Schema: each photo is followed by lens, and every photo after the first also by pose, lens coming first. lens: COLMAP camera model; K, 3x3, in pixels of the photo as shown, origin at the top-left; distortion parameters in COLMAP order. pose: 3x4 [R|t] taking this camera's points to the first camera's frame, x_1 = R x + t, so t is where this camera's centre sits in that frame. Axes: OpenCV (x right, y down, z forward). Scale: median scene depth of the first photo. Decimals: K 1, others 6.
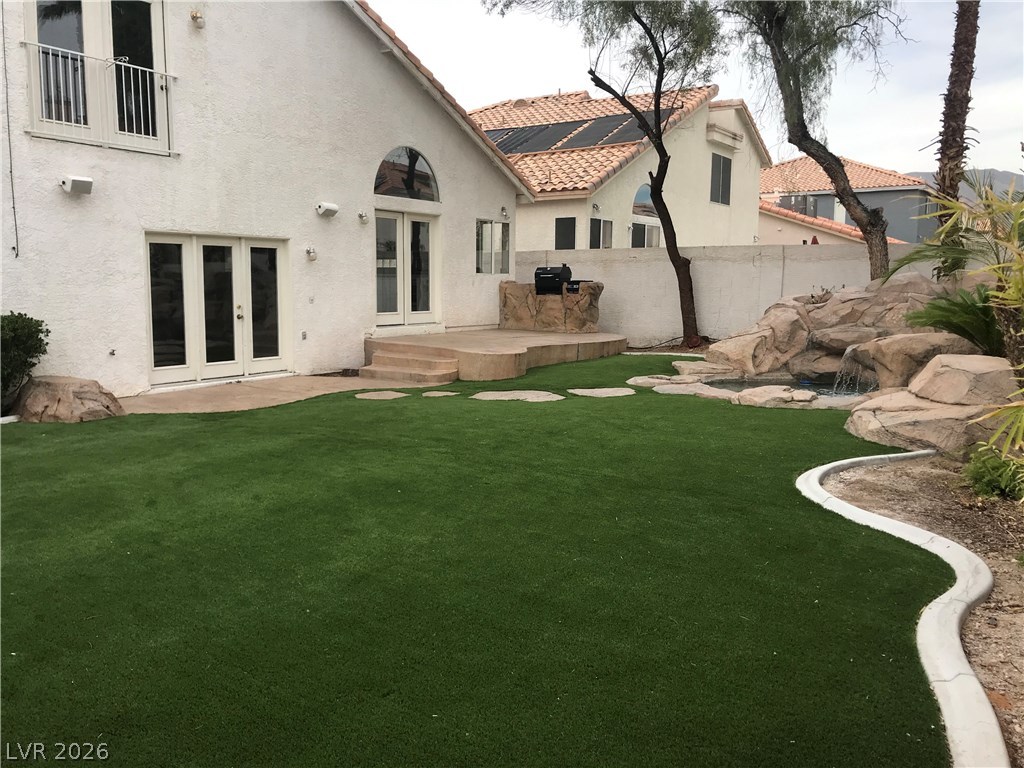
lens RADIAL K [[838.4, 0, 504.2], [0, 838.4, 378.6], [0, 0, 1]] dist [0.052155, -0.065774]
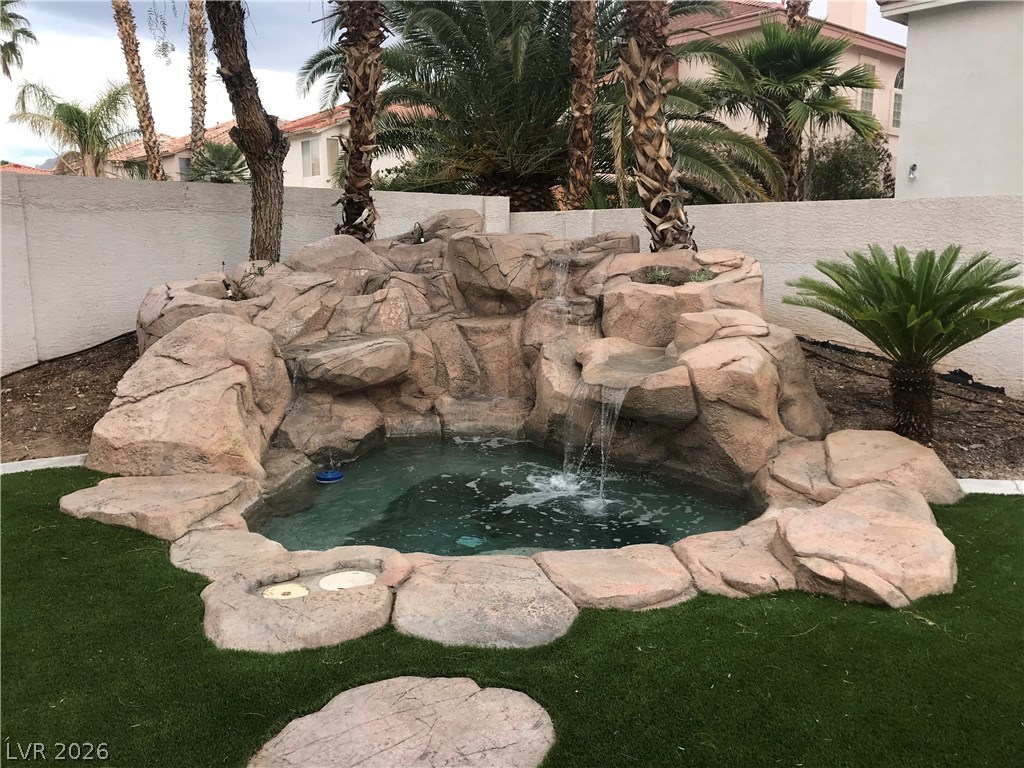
lens RADIAL K [[838.4, 0, 509.3], [0, 838.4, 374.6], [0, 0, 1]] dist [0.052155, -0.065774]
pose [[0.254921, -0.157485, 0.954051, -0.062183], [0.123255, 0.983892, 0.129477, -0.092261], [-0.959074, 0.084585, 0.270226, 0.744167]]
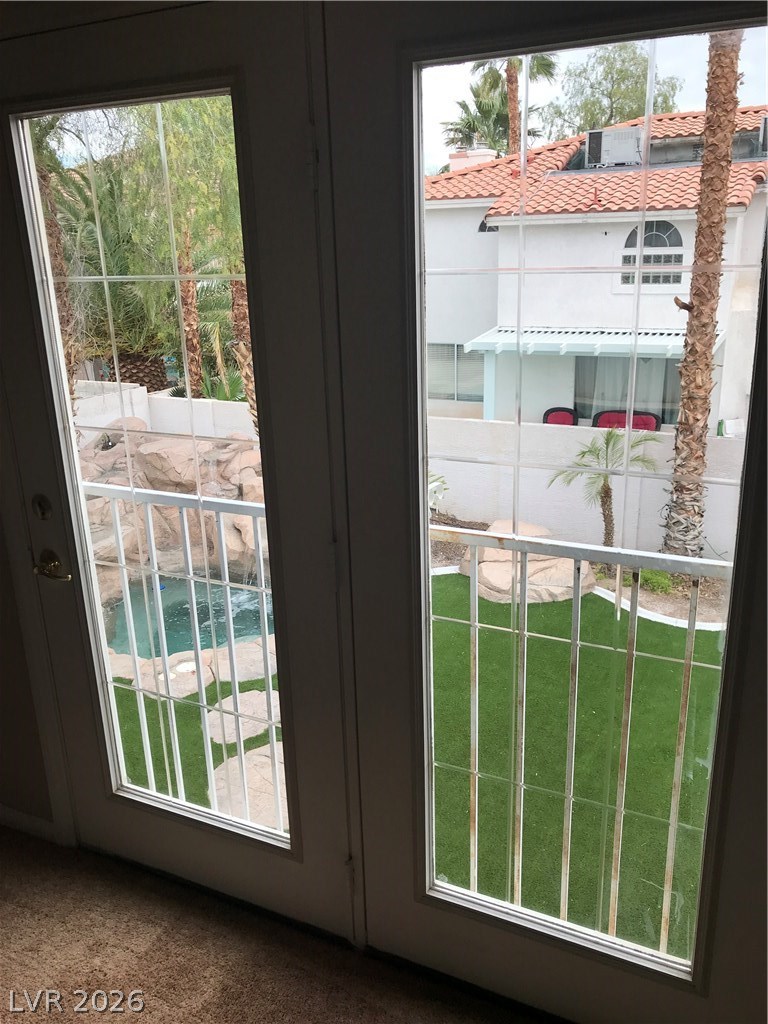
lens RADIAL K [[838.4, 0, 385.7], [0, 838.4, 505.5], [0, 0, 1]] dist [0.052155, -0.065774]
pose [[-0.137288, -0.298555, 0.944467, -0.466357], [0.147599, 0.936684, 0.317550, -0.321342], [-0.979472, 0.182998, -0.084529, 0.750379]]
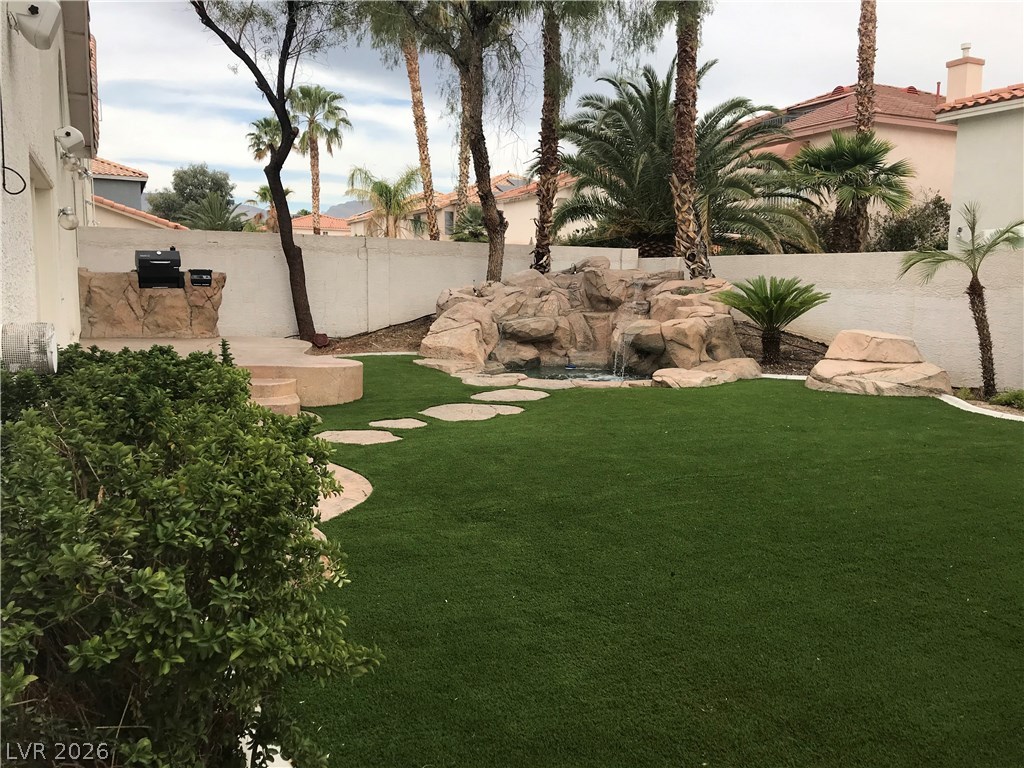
lens RADIAL K [[838.4, 0, 511.5], [0, 838.4, 375.9], [0, 0, 1]] dist [0.052155, -0.065774]
pose [[0.510442, -0.090914, 0.855093, -0.532691], [0.089521, 0.994610, 0.052309, -0.042578], [-0.855239, 0.049849, 0.515830, 0.440356]]
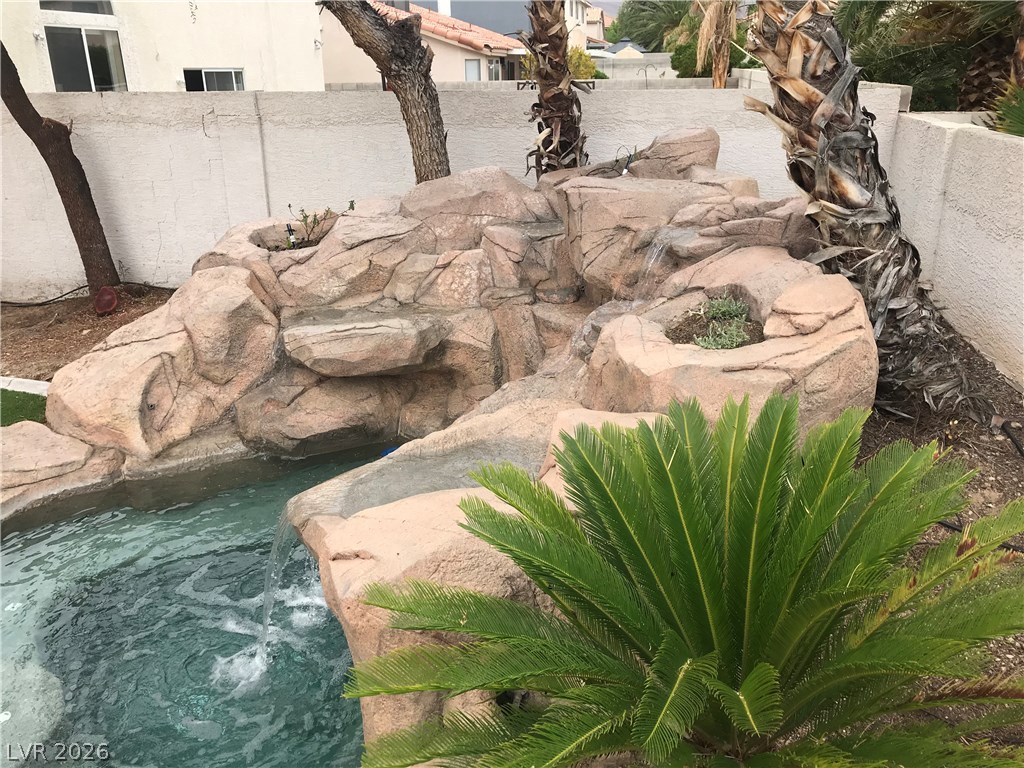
lens RADIAL K [[838.4, 0, 507.5], [0, 838.4, 376.4], [0, 0, 1]] dist [0.052155, -0.065774]
pose [[0.912884, -0.156083, 0.377201, 0.299654], [0.066933, 0.968742, 0.238870, -0.124956], [-0.402694, -0.192813, 0.894796, 0.557908]]
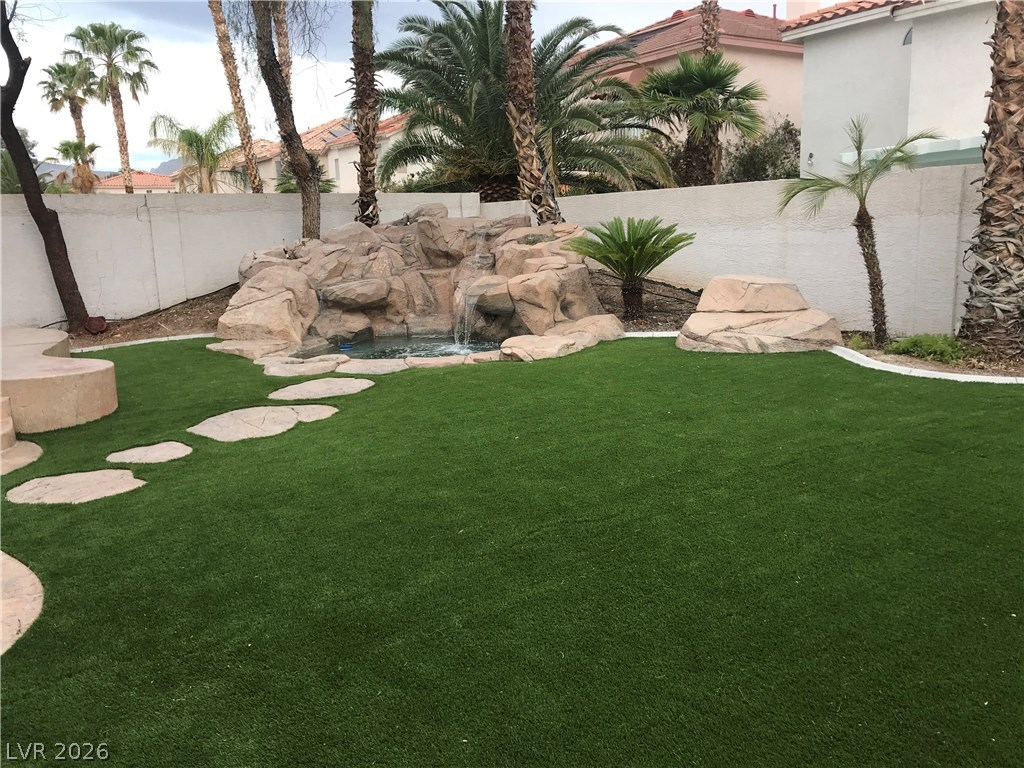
lens RADIAL K [[838.4, 0, 503.5], [0, 838.4, 371.5], [0, 0, 1]] dist [0.052155, -0.065774]
pose [[0.363815, -0.174896, 0.914904, -0.385635], [0.152732, 0.980122, 0.126628, -0.052940], [-0.918864, 0.093666, 0.383295, 0.485135]]
